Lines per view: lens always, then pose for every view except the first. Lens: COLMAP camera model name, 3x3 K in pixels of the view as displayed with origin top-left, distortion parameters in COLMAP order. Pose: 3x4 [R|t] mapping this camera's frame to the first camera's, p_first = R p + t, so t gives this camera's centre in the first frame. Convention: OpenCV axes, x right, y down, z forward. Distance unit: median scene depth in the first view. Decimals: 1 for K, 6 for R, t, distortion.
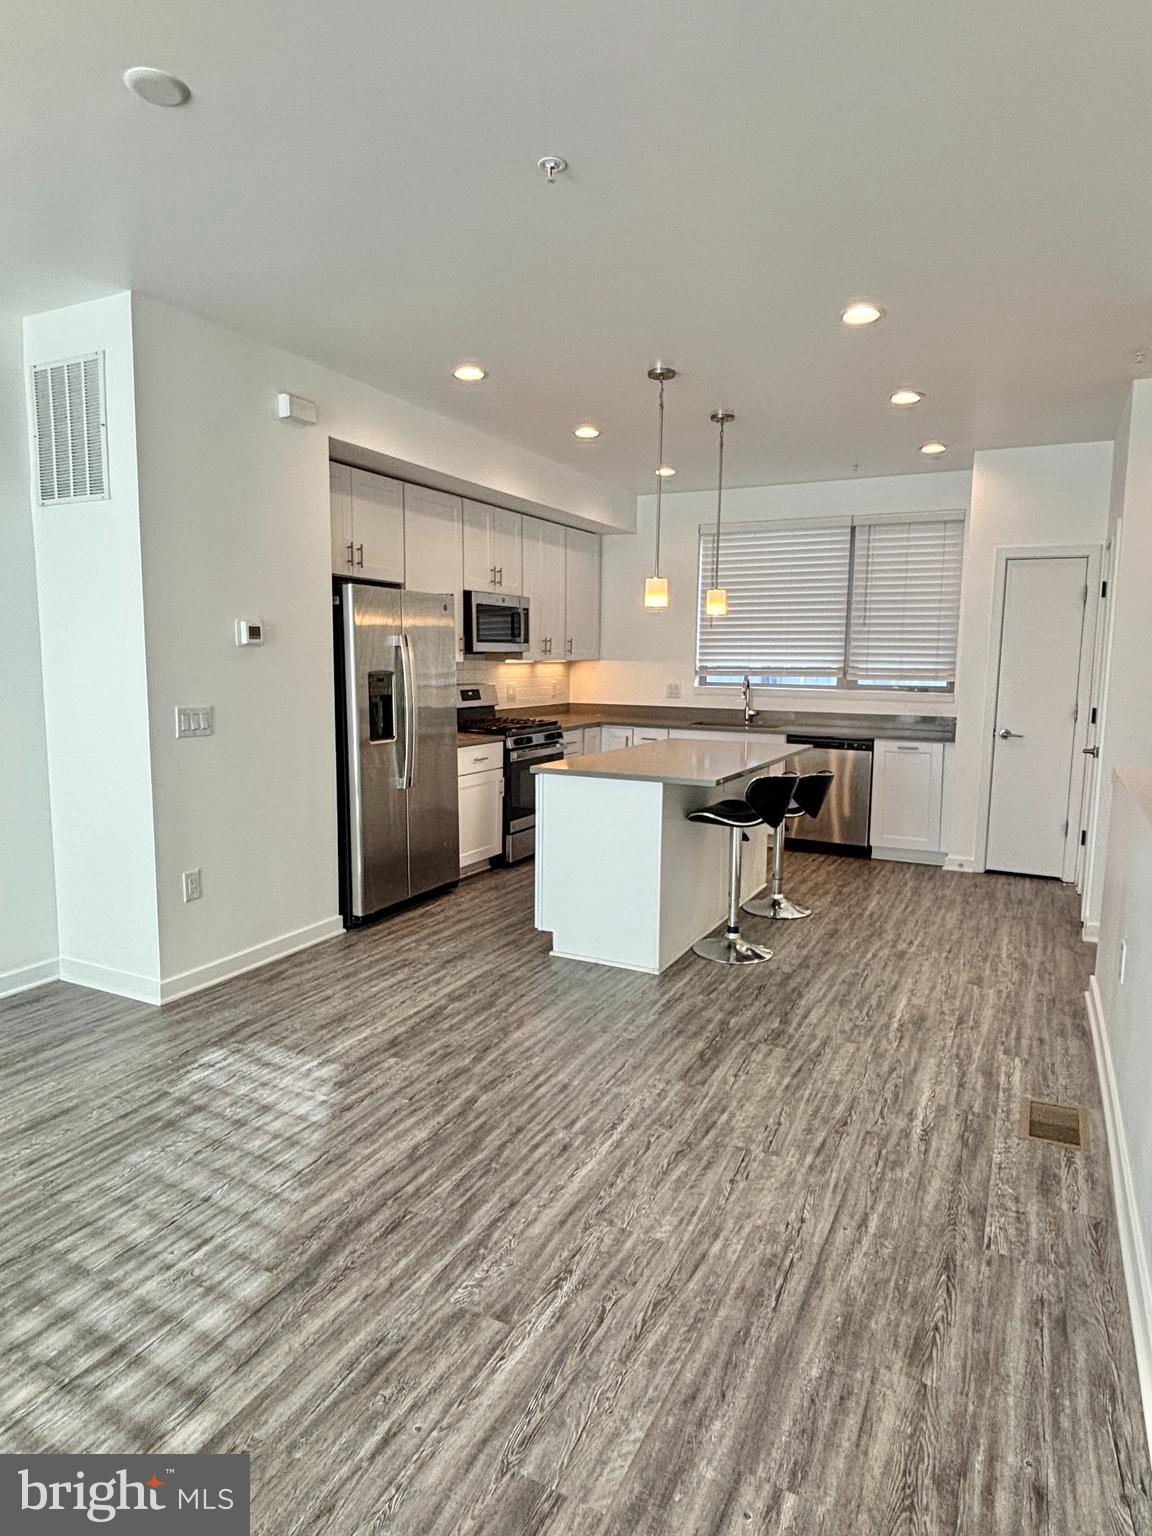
lens RADIAL K [[891.4, 0, 576.0], [0, 891.4, 768.0], [0, 0, 1]] dist [0.028980, -0.057746]
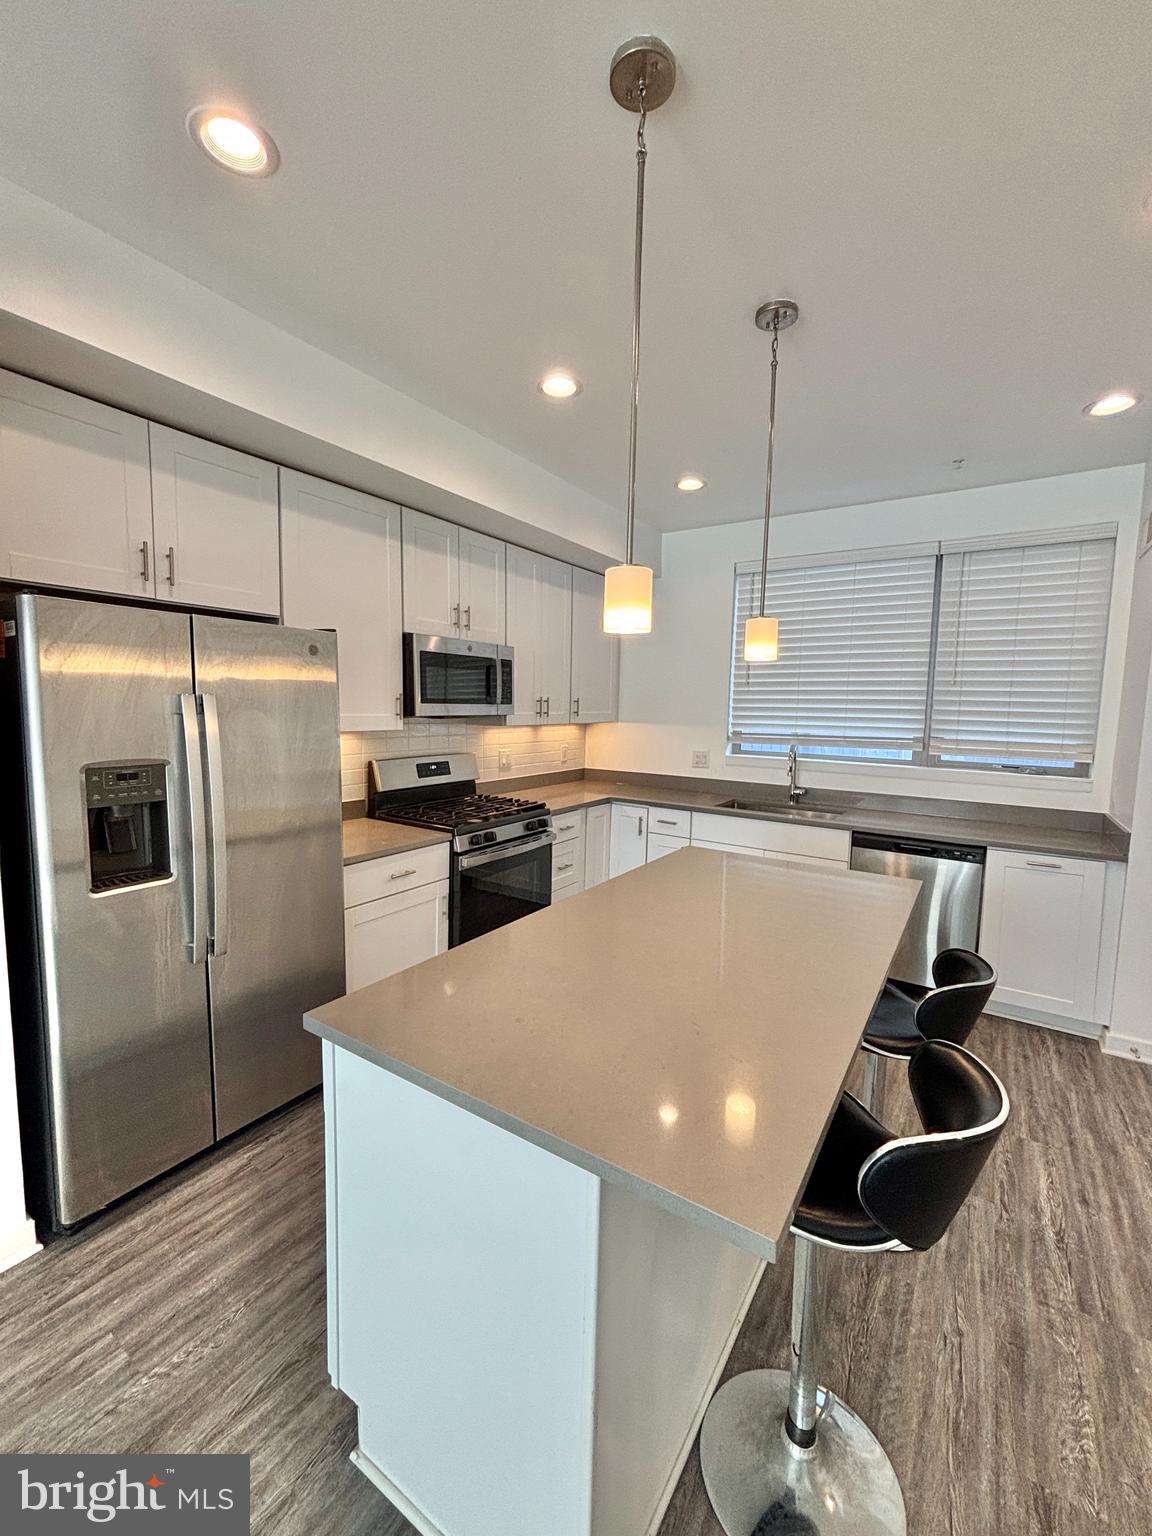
lens RADIAL K [[621.3, 0, 576.0], [0, 621.3, 768.0], [0, 0, 1]] dist [0.000879, 0.000121]
pose [[0.993559, 0.019765, -0.111578, 0.069876], [-0.022607, 0.999450, -0.024269, -0.075031], [0.111037, 0.026635, 0.993459, 0.485533]]
